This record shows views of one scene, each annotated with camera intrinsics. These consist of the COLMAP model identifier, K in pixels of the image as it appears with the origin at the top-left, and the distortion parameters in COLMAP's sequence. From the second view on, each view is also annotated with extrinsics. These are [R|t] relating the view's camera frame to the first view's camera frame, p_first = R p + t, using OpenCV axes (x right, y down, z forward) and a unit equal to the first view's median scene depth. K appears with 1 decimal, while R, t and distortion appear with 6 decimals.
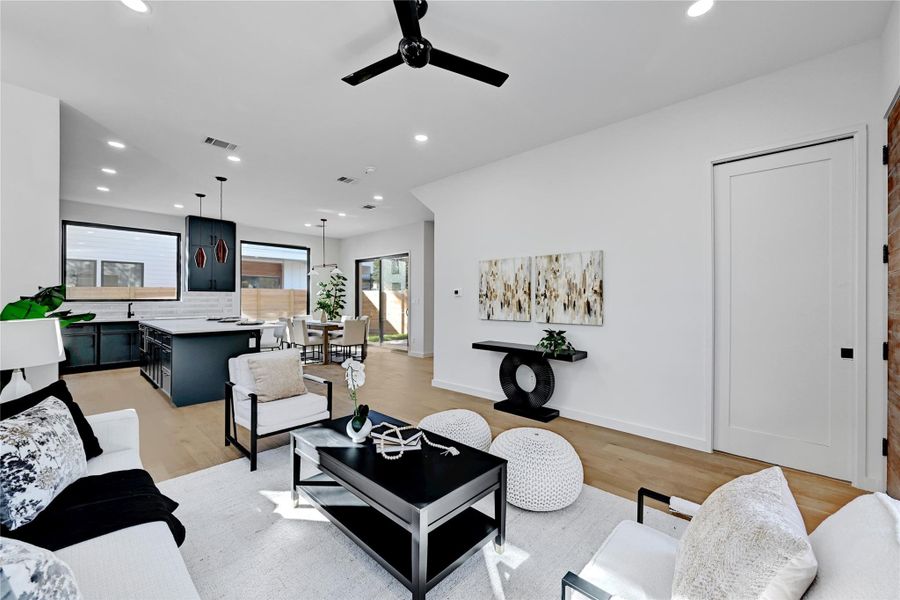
lens RADIAL K [[348.2, 0, 442.2], [0, 348.2, 301.1], [0, 0, 1]] dist [0.001852, -0.000892]
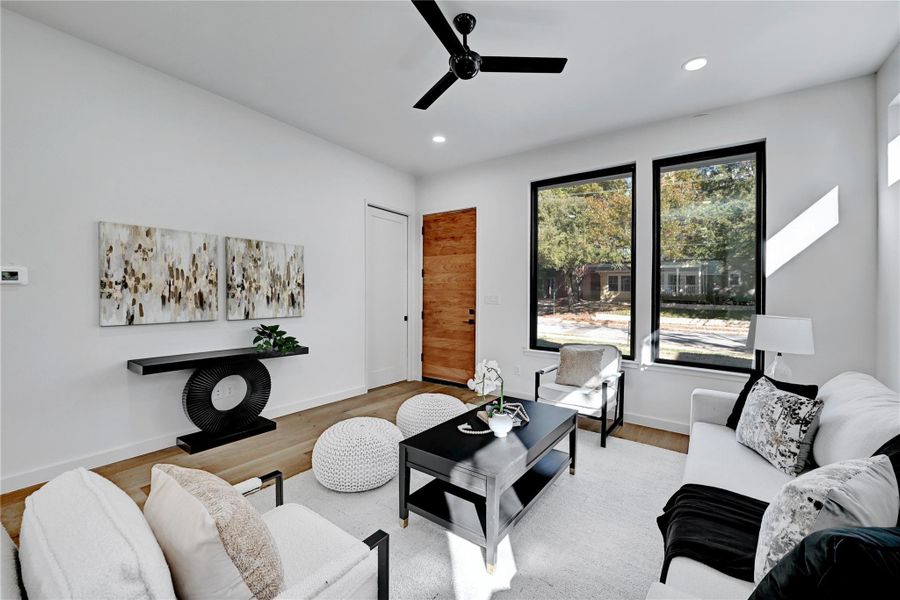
lens RADIAL K [[348.2, 0, 456.8], [0, 348.2, 290.7], [0, 0, 1]] dist [0.001852, -0.000892]
pose [[-0.122483, -0.001168, 0.992470, -0.508503], [-0.009665, 0.999953, -0.000016, -0.009874], [-0.992424, -0.009594, -0.122489, 0.512788]]
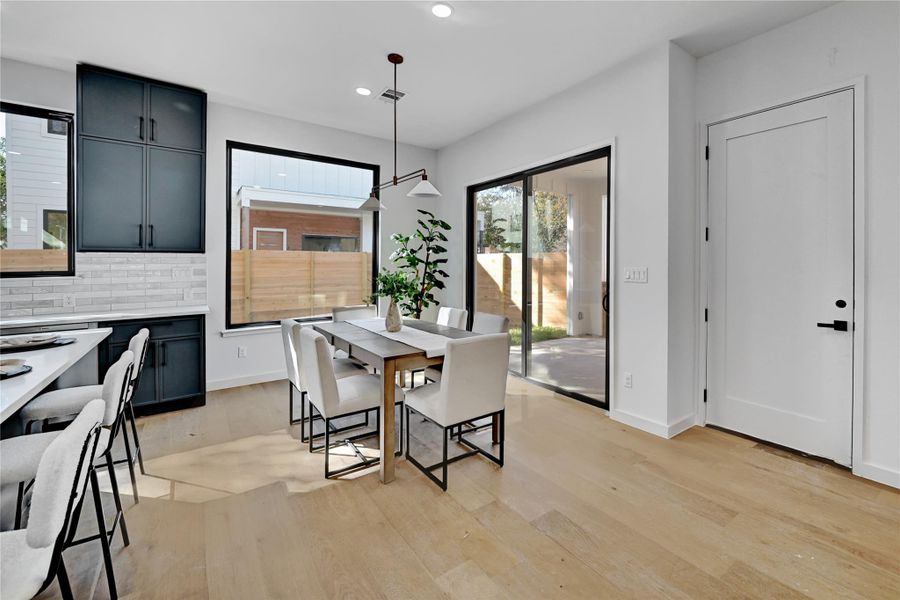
lens RADIAL K [[399.1, 0, 480.4], [0, 399.1, 266.9], [0, 0, 1]] dist [0.002557, 0.001338]
pose [[0.983229, -0.004638, -0.182314, -0.286562], [0.003884, 0.999982, -0.004492, -0.010388], [0.182331, 0.003709, 0.983230, 1.008481]]
